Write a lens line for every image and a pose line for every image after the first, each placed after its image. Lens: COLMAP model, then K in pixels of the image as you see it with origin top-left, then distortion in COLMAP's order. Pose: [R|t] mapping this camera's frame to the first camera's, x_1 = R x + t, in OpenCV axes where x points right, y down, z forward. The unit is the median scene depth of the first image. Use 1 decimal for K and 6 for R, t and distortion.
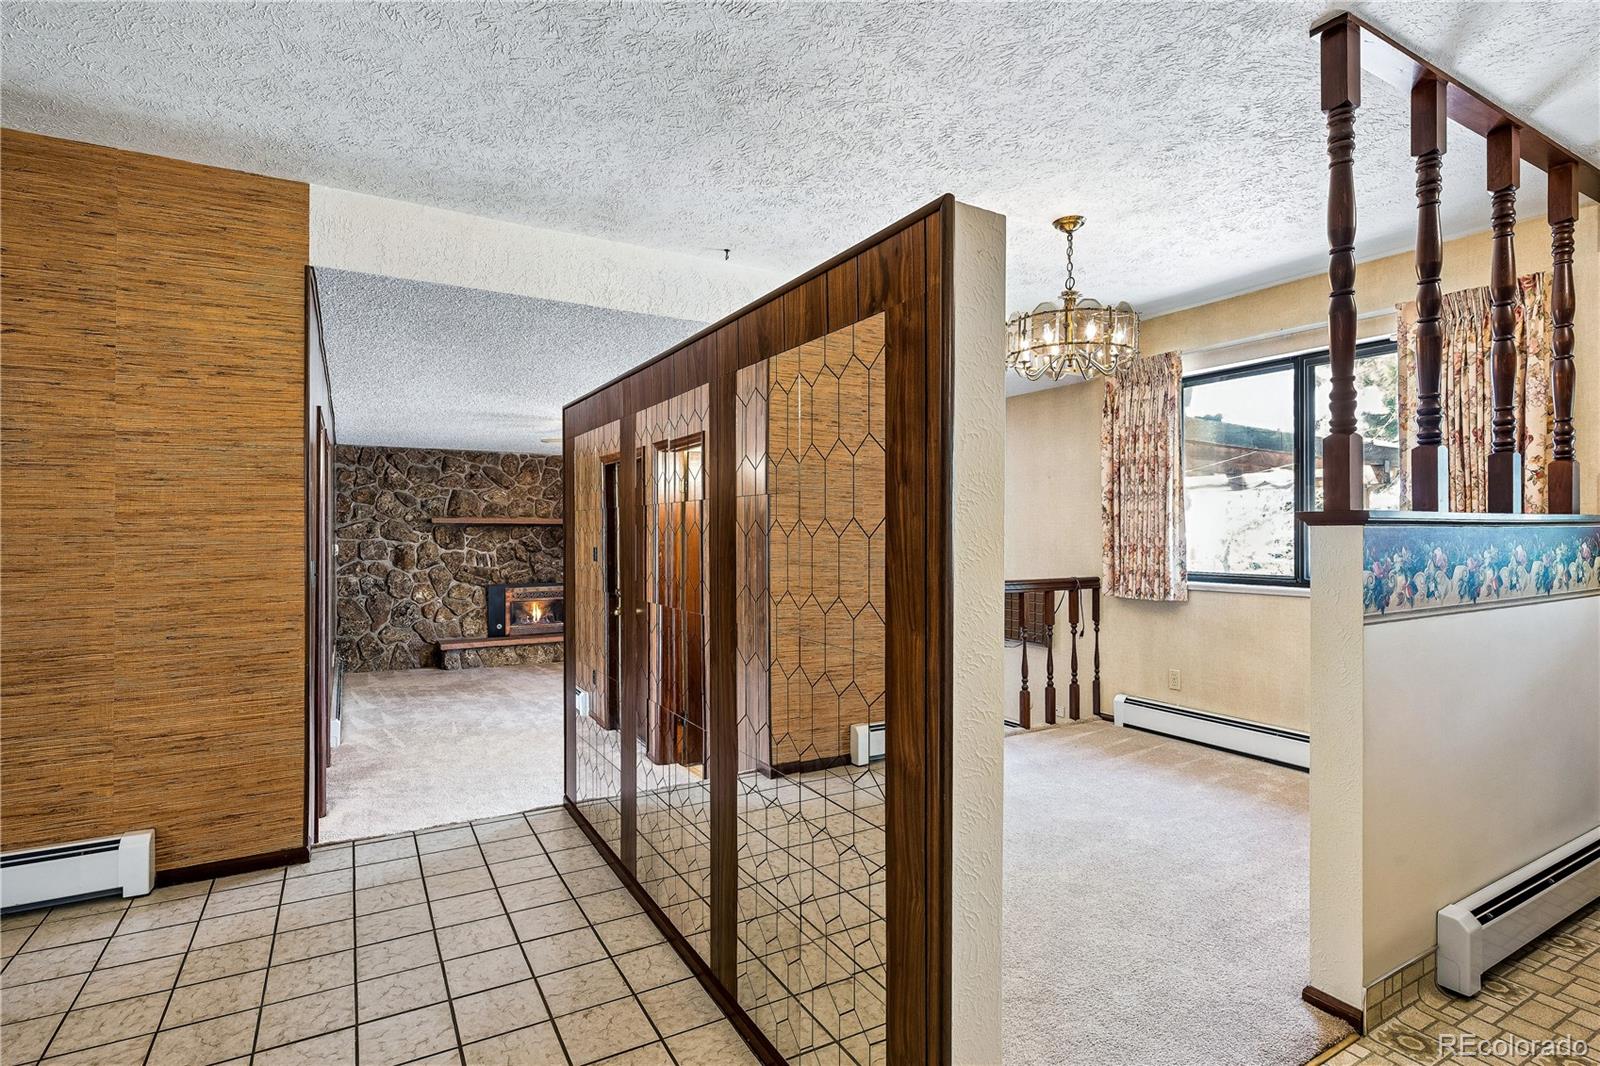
lens RADIAL K [[793.0, 0, 800.0], [0, 793.0, 533.0], [0, 0, 1]] dist [-0.001673, -0.000238]
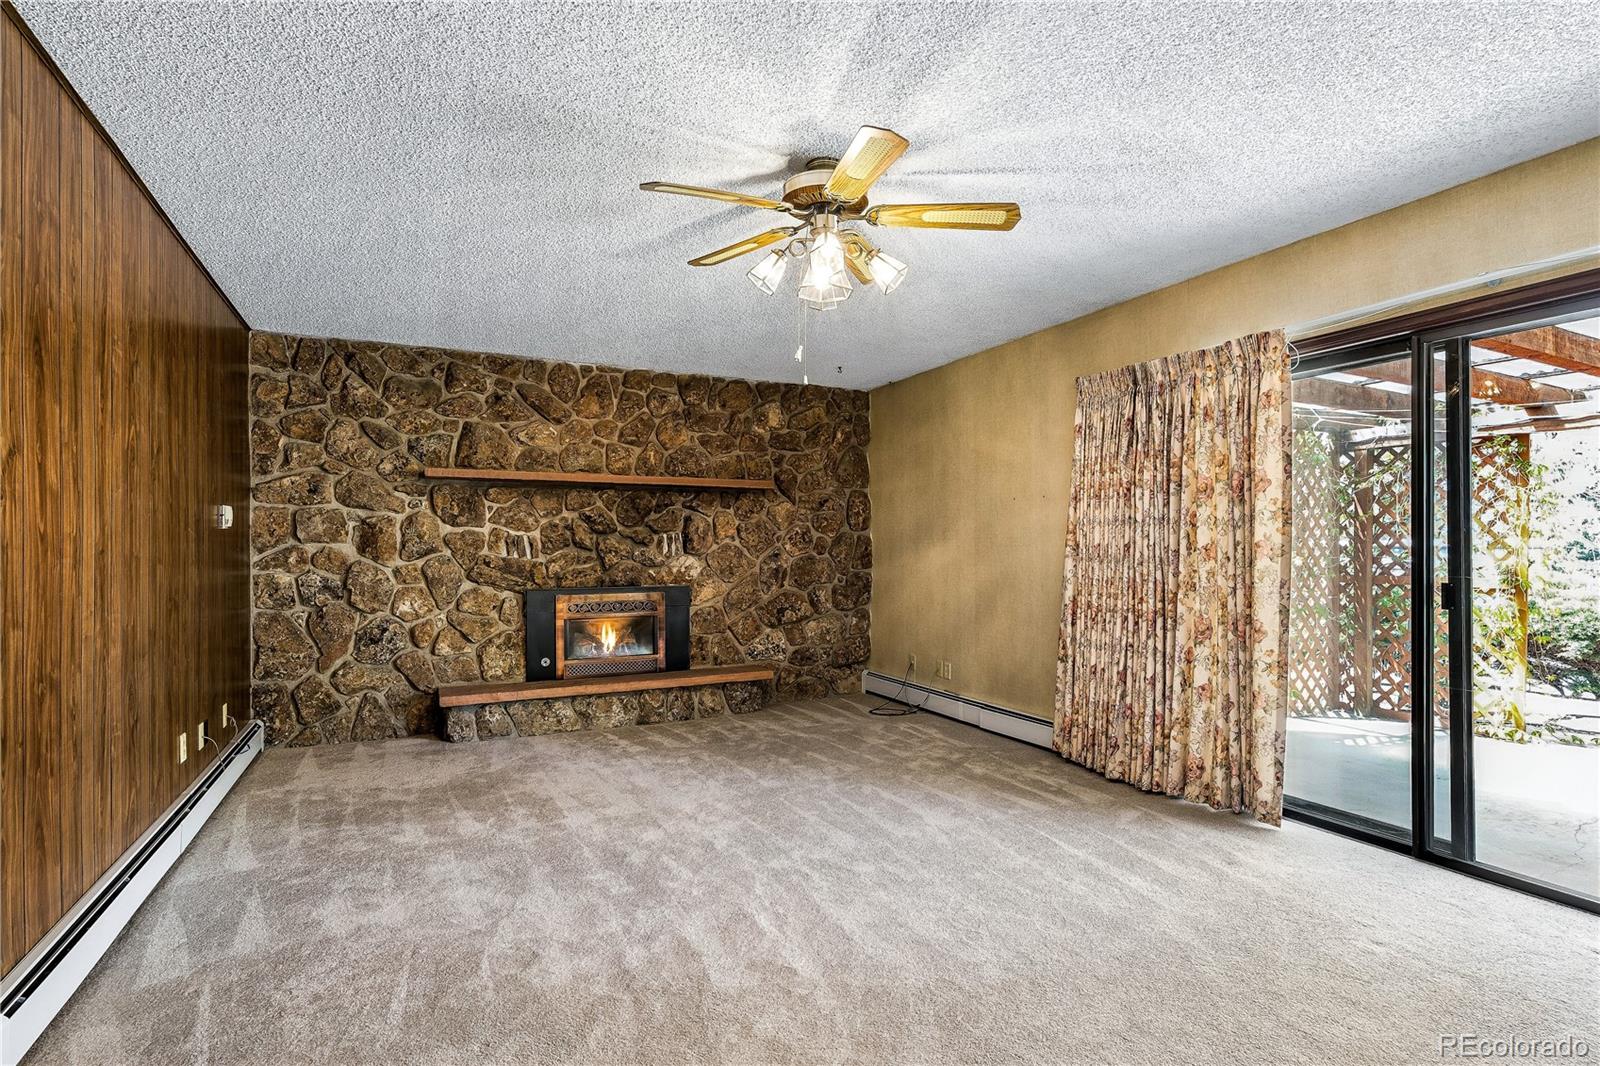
lens RADIAL K [[786.4, 0, 798.1], [0, 786.4, 551.8], [0, 0, 1]] dist [-0.001412, -0.000185]
pose [[0.997809, -0.001027, -0.066146, -0.296333], [0.001360, 0.999987, 0.005000, 0.066227], [0.066140, -0.005079, 0.997797, 0.827319]]
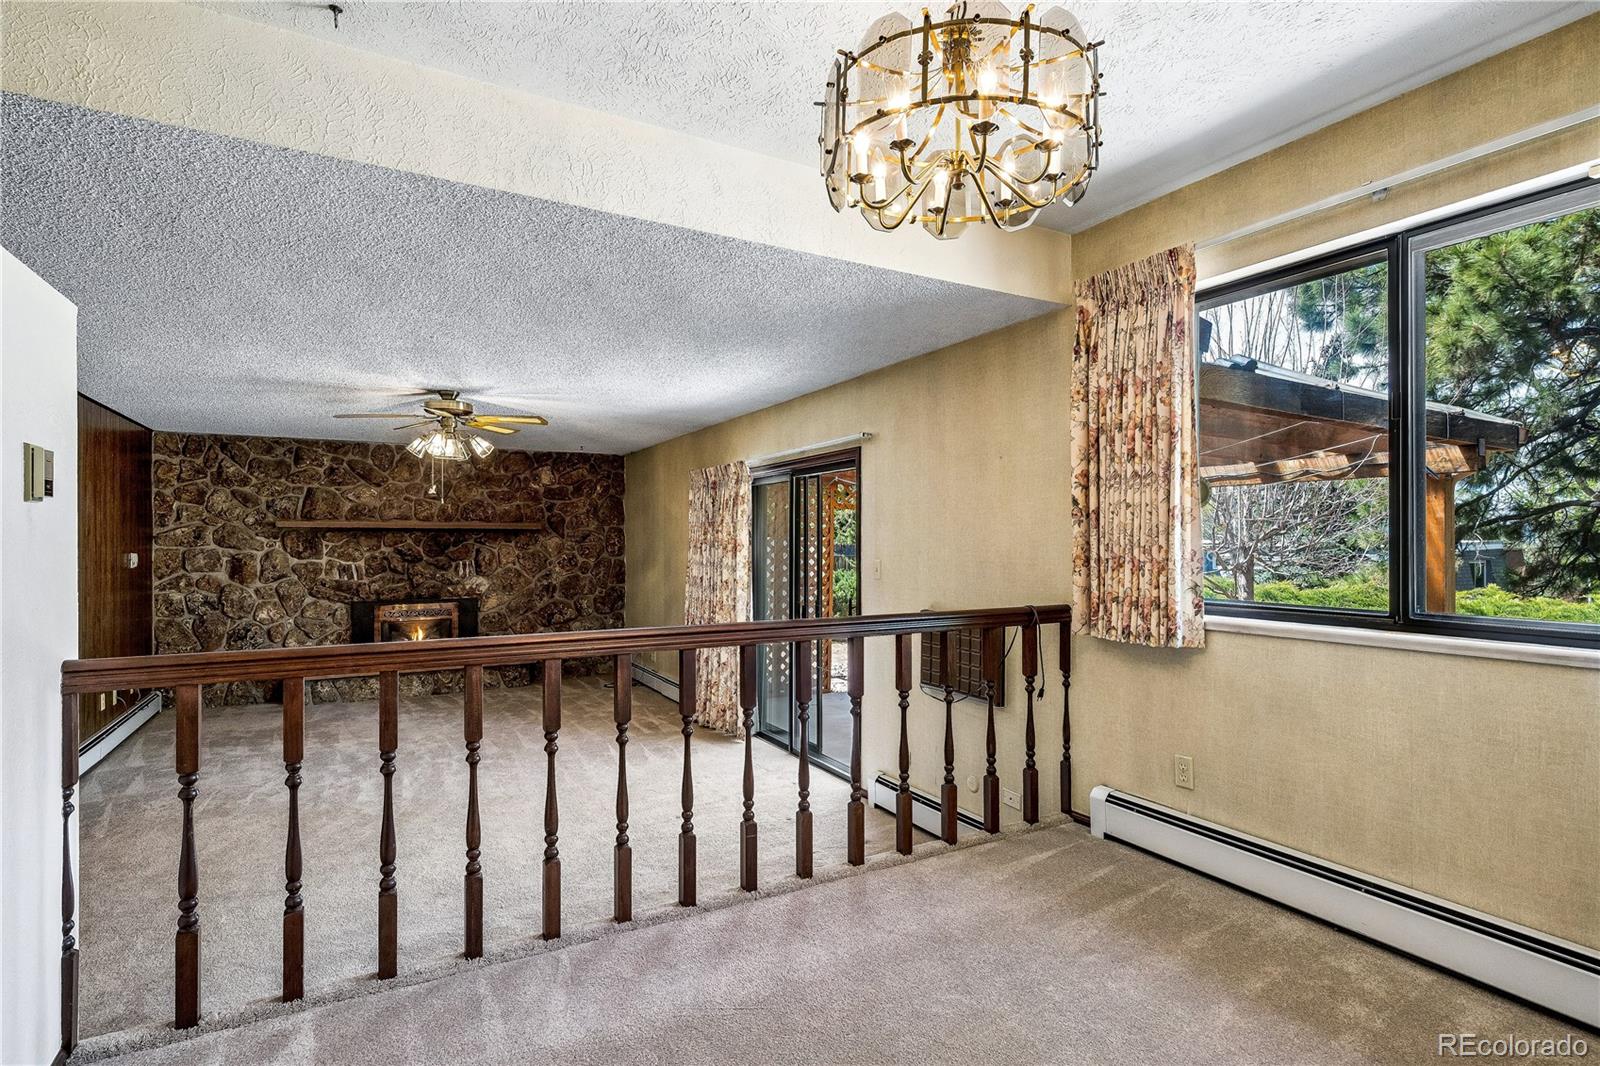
lens RADIAL K [[788.6, 0, 800.1], [0, 788.6, 540.3], [0, 0, 1]] dist [-0.002432, -0.000176]
pose [[0.999868, -0.000384, -0.016271, 0.163185], [0.000399, 0.999999, 0.000951, 0.000762], [0.016271, -0.000958, 0.999867, 0.338469]]
